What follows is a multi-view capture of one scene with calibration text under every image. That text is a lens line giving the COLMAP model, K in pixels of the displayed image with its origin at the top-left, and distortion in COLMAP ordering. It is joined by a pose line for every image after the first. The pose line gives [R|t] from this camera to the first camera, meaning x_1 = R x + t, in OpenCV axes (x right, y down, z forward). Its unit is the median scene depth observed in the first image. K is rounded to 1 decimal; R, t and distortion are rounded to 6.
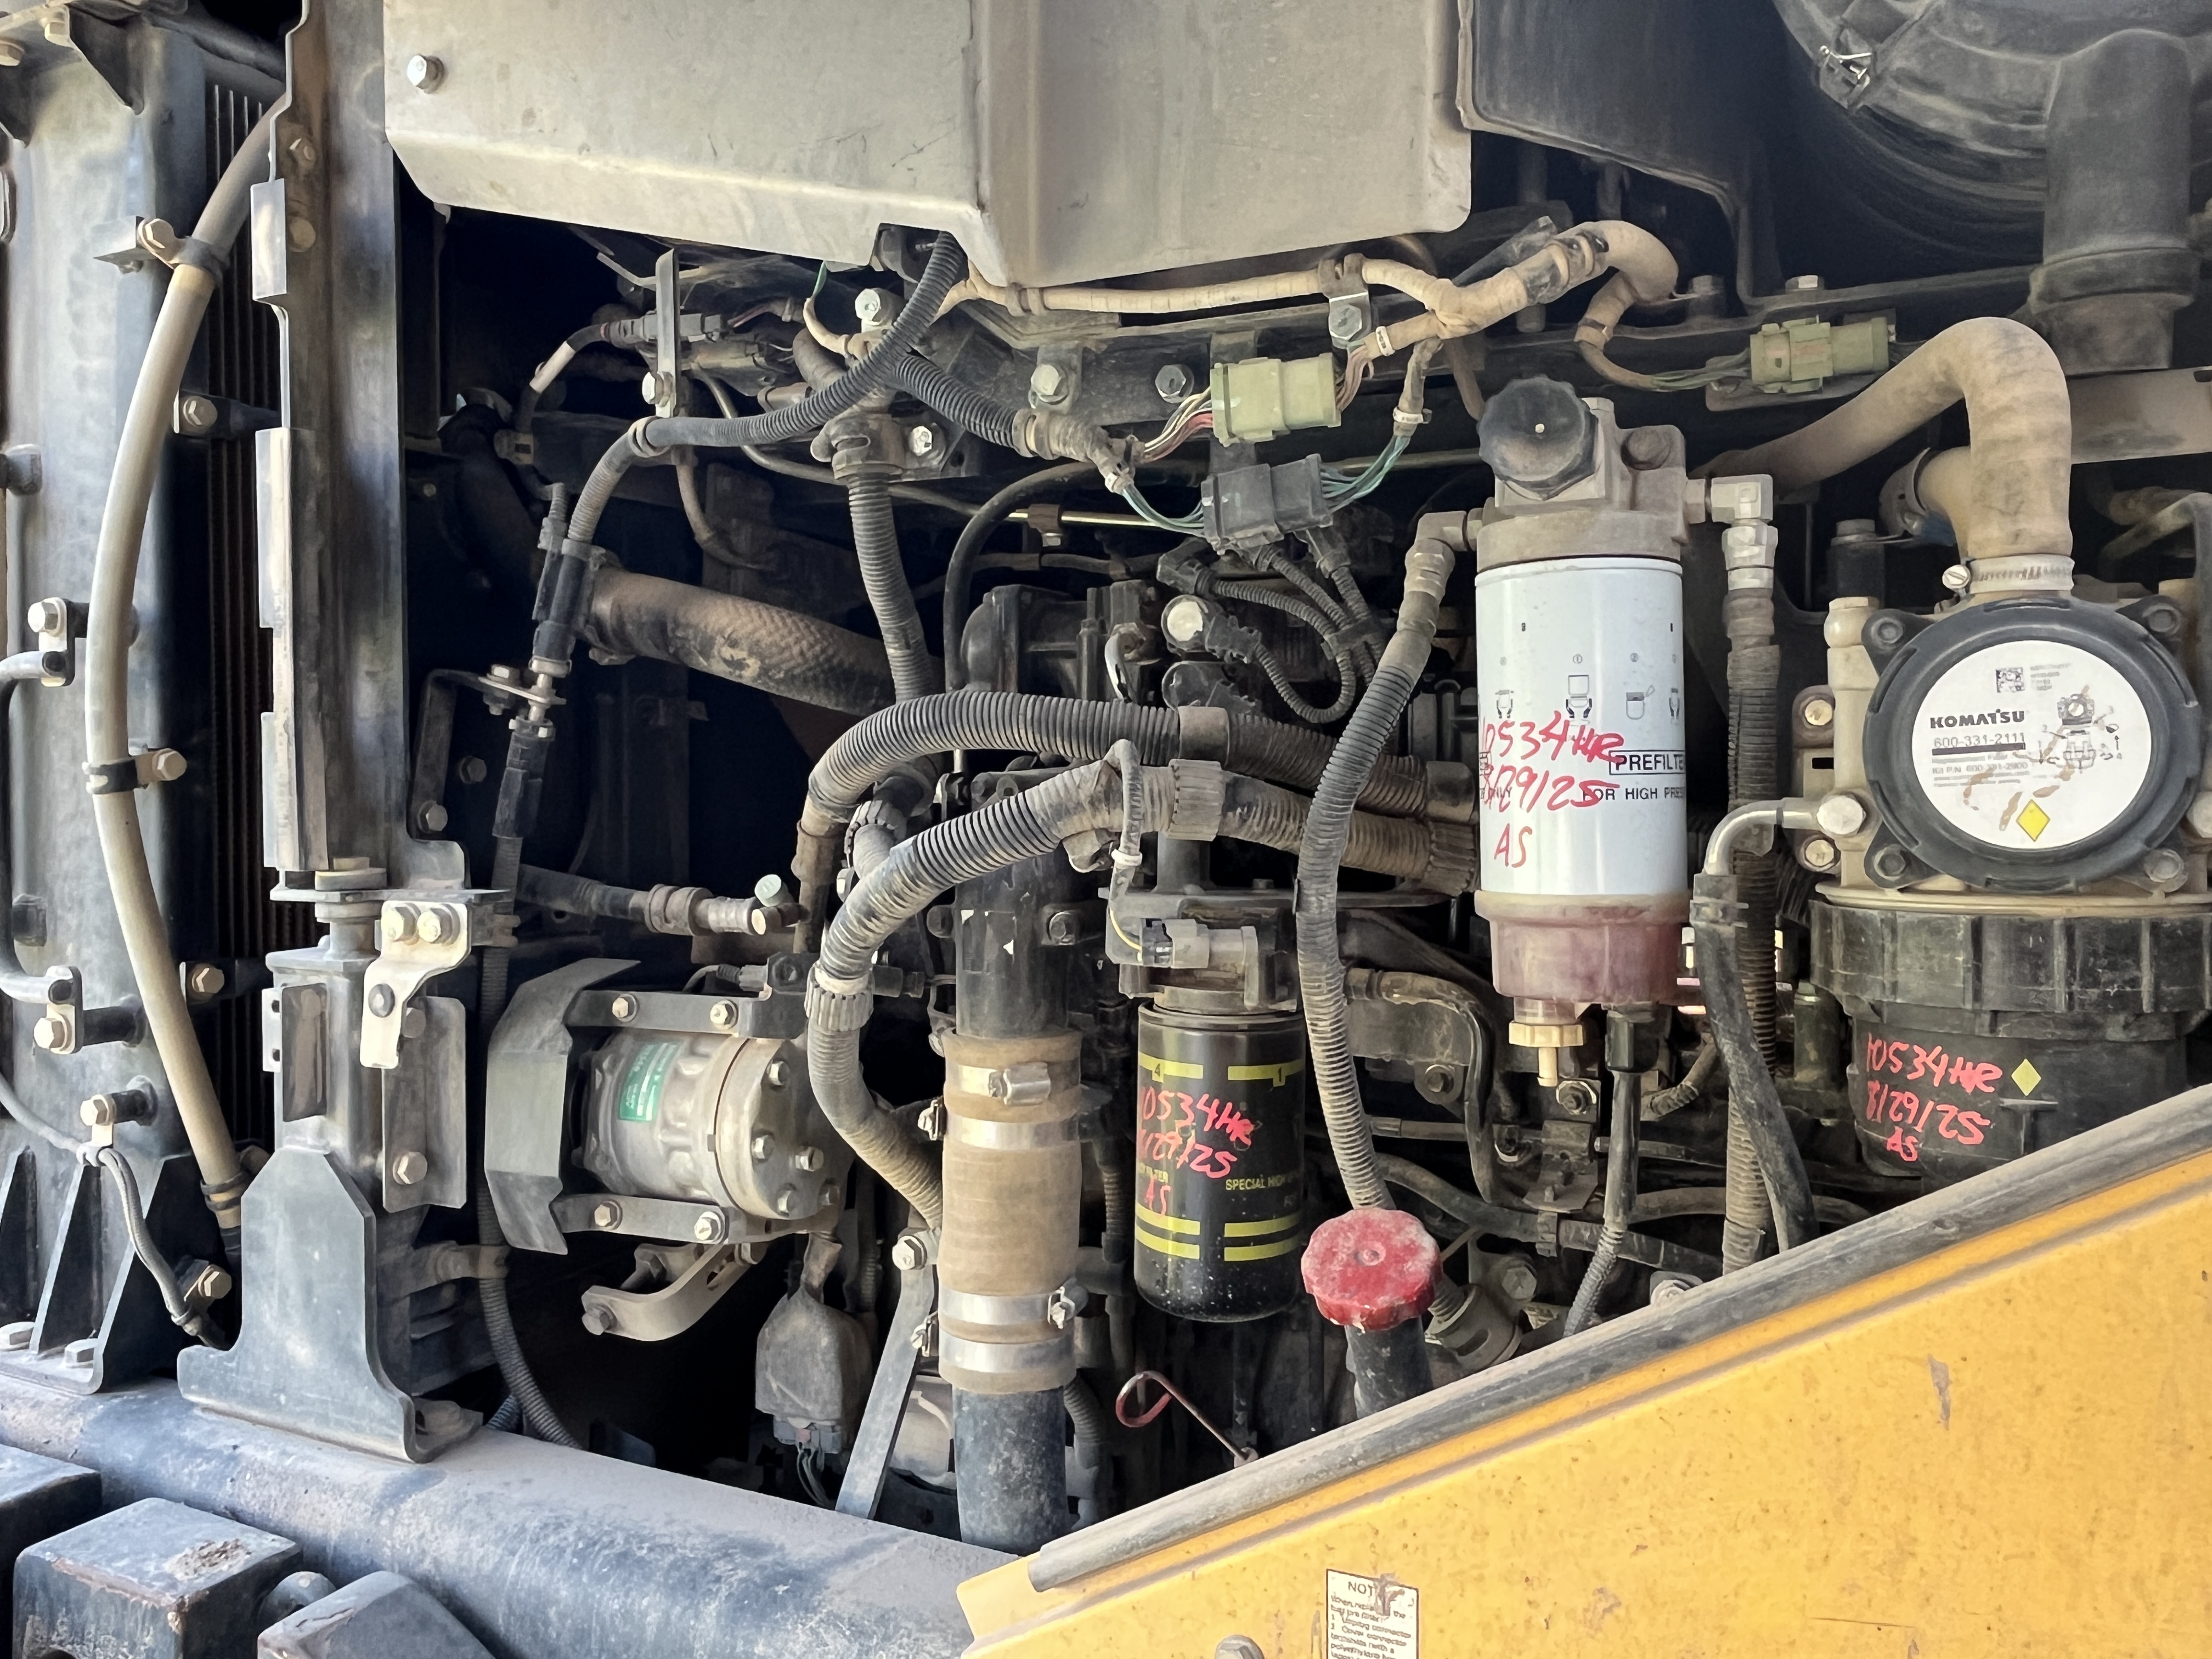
lens RADIAL K [[1635.1, 0, 1109.4], [0, 1635.1, 826.5], [0, 0, 1]] dist [0.000427, 0.001467]
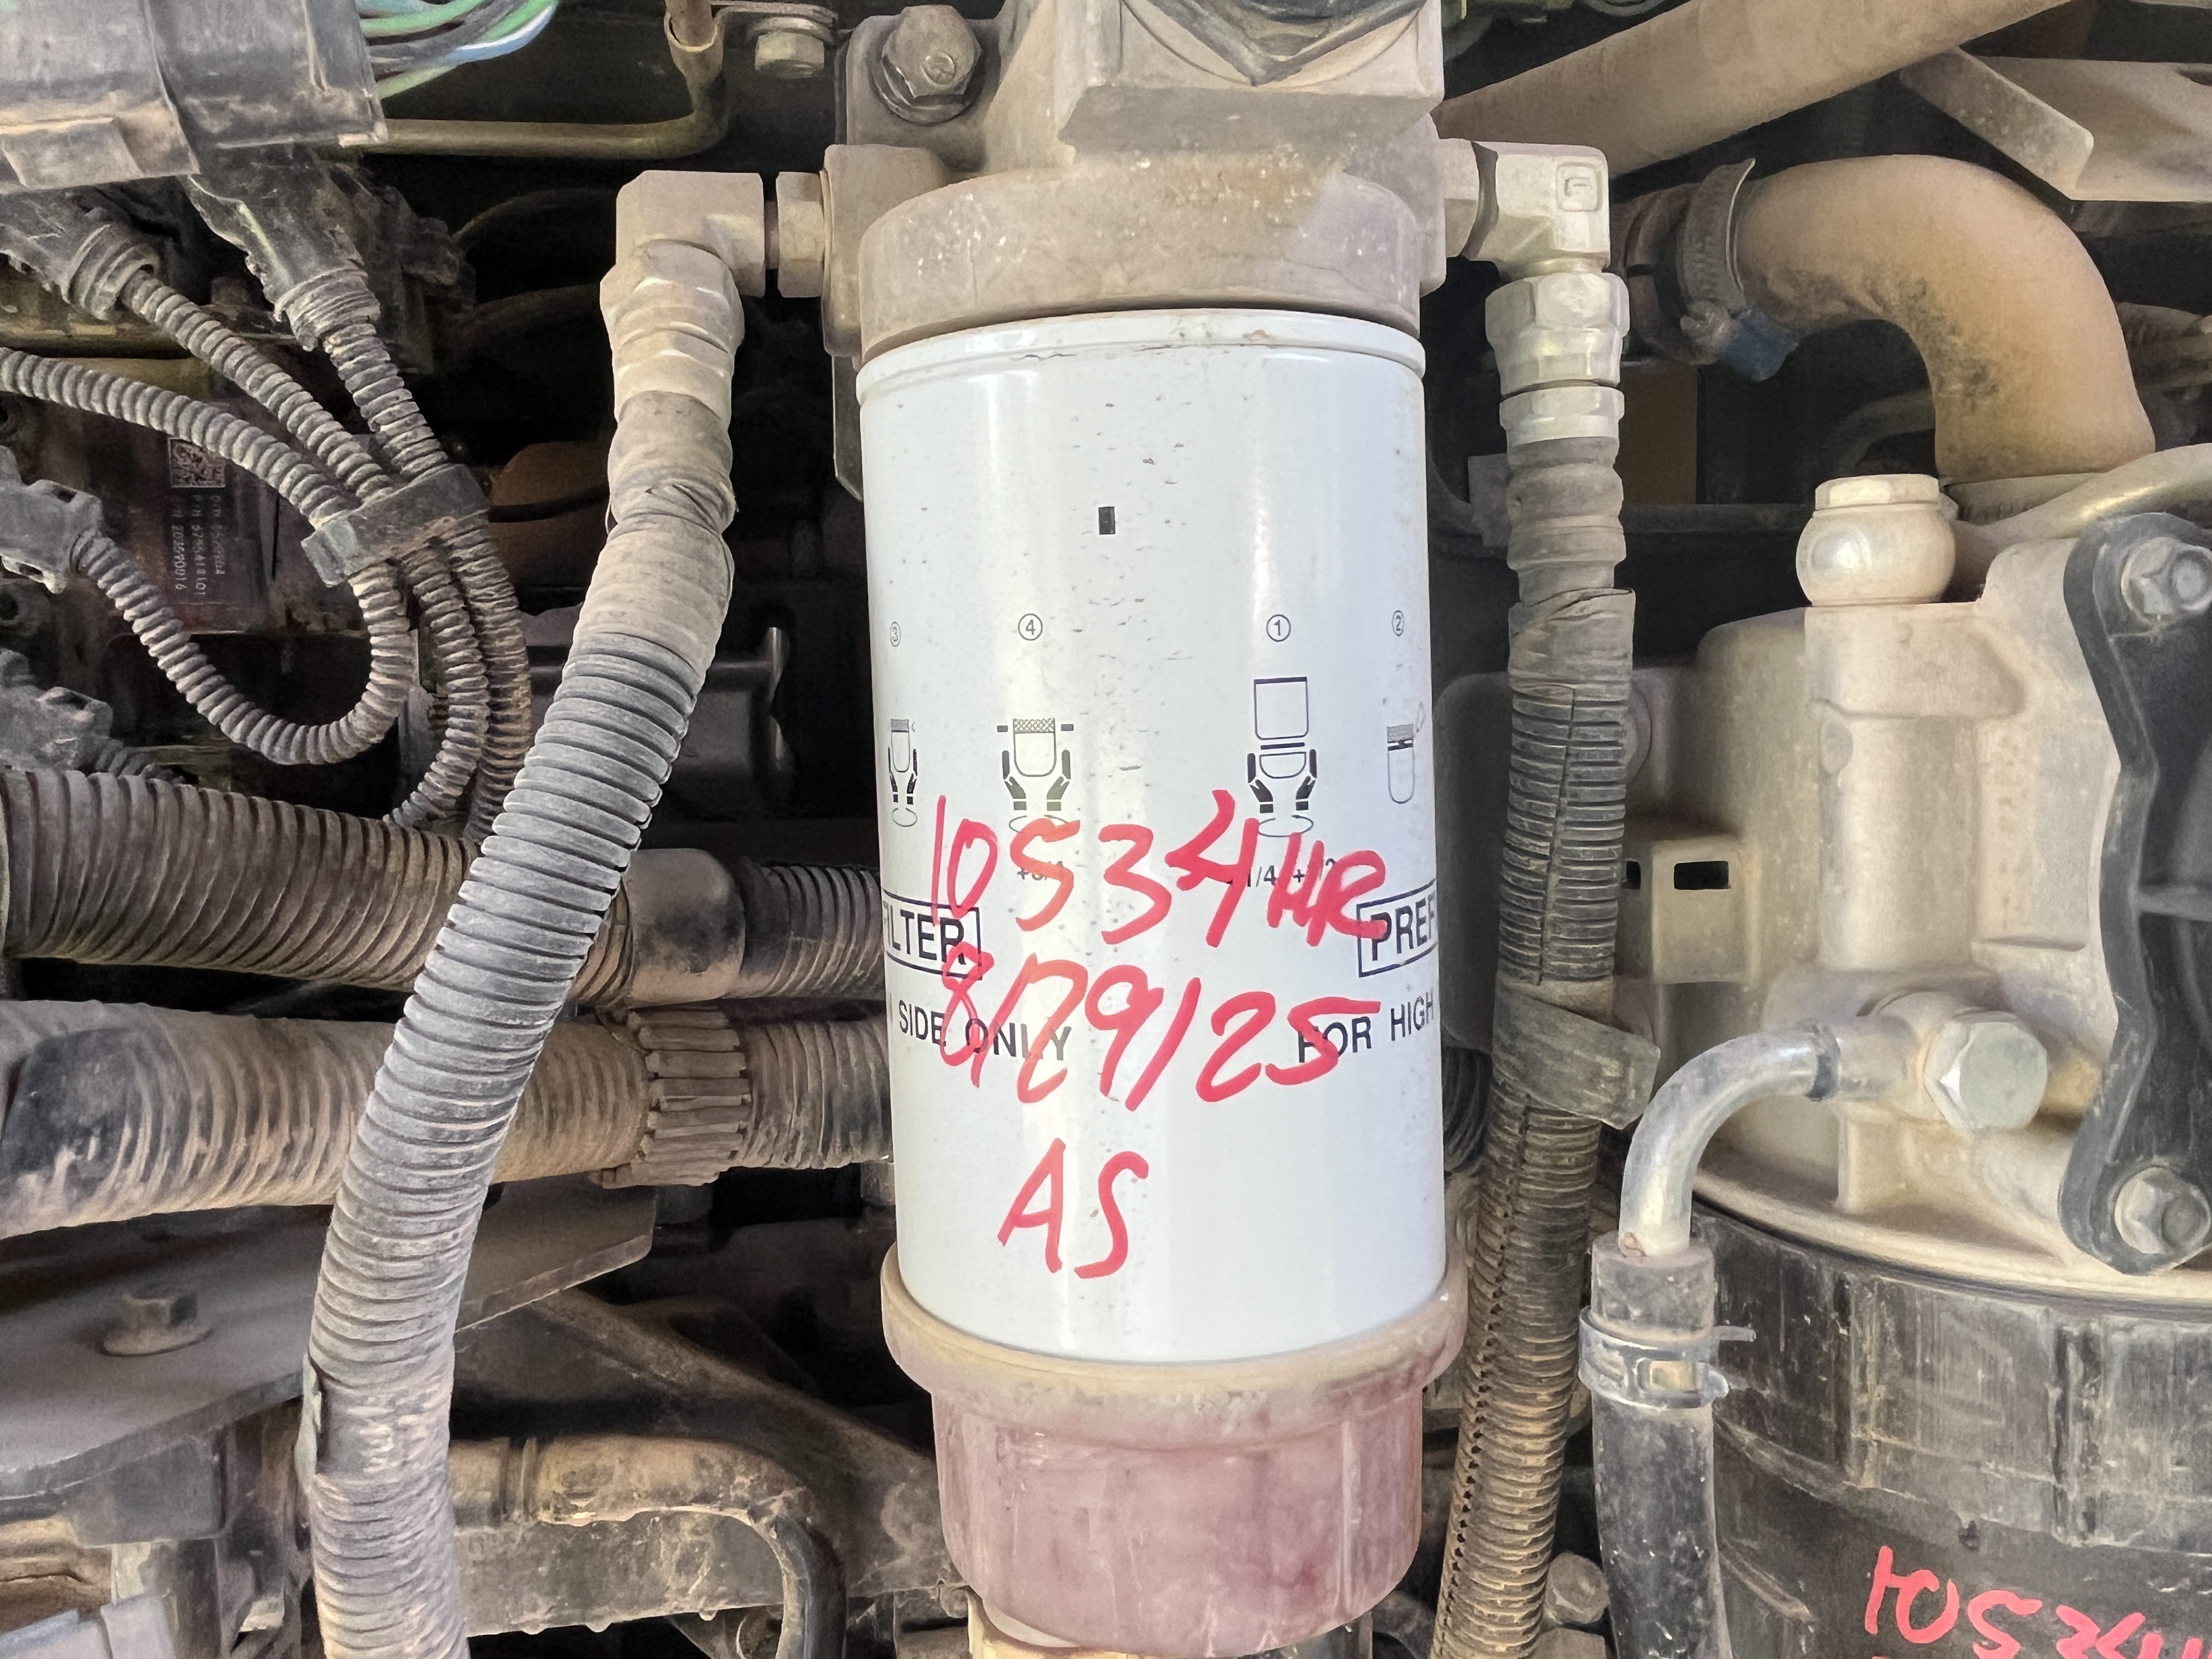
lens RADIAL K [[1764.7, 0, 1094.6], [0, 1764.7, 757.4], [0, 0, 1]] dist [0.001626, -0.006549]
pose [[0.809149, -0.045848, 0.585813, 0.053714], [0.033547, 0.998930, 0.031844, -0.087621], [-0.586645, -0.006114, 0.809821, 0.728016]]
